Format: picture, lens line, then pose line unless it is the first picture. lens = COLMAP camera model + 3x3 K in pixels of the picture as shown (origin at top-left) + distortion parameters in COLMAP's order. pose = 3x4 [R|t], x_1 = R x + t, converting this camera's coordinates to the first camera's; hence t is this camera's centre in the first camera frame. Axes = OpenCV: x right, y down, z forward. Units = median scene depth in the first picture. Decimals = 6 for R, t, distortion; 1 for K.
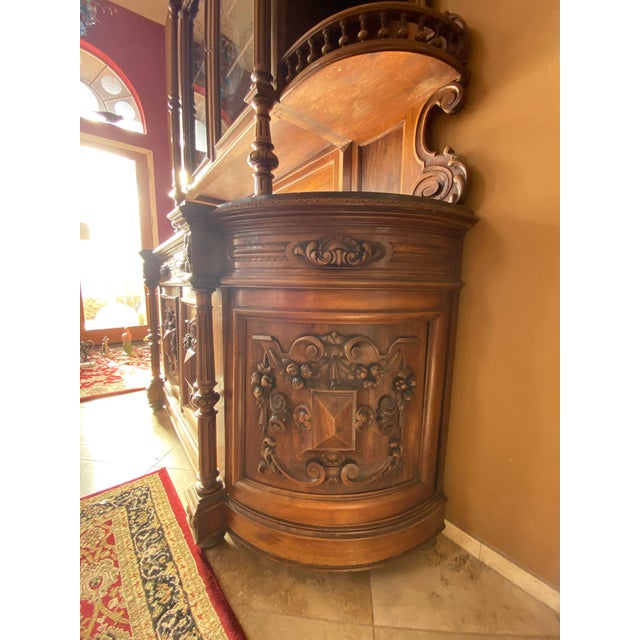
lens RADIAL K [[261.5, 0, 317.7], [0, 261.5, 318.5], [0, 0, 1]] dist [0.013337, -0.017411]
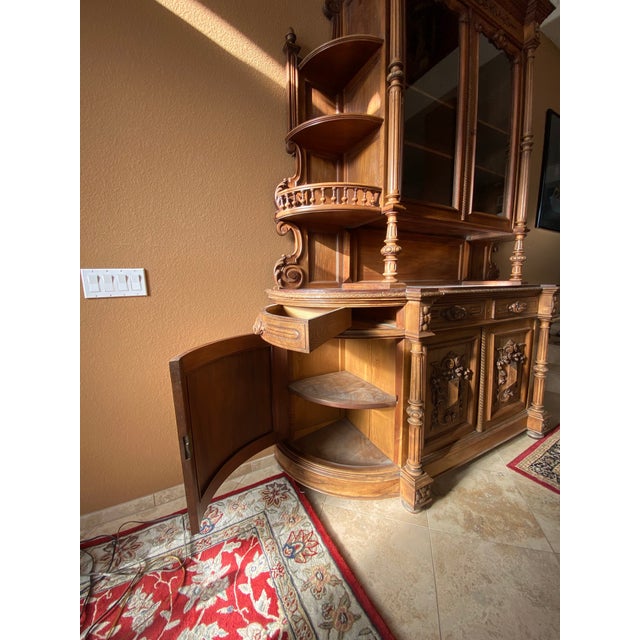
lens RADIAL K [[259.8, 0, 317.7], [0, 259.8, 320.7], [0, 0, 1]] dist [0.024217, -0.021010]
pose [[0.175251, -0.157772, 0.971800, -2.788931], [0.134905, 0.981614, 0.135037, -0.632863], [-0.975237, 0.107435, 0.193313, 2.344313]]
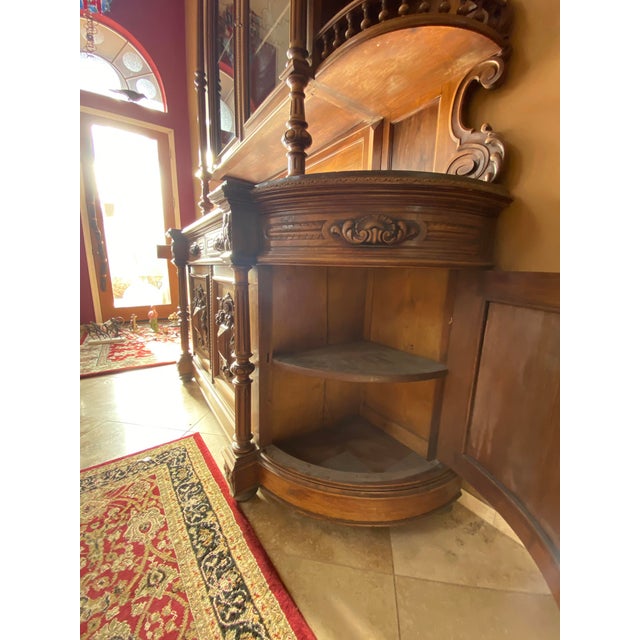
lens RADIAL K [[261.5, 0, 317.7], [0, 261.5, 318.5], [0, 0, 1]] dist [0.013337, -0.017411]
pose [[0.998440, 0.022259, -0.051198, -0.061693], [-0.019034, 0.997854, 0.062646, 0.025062], [0.052483, -0.061574, 0.996722, -0.052151]]
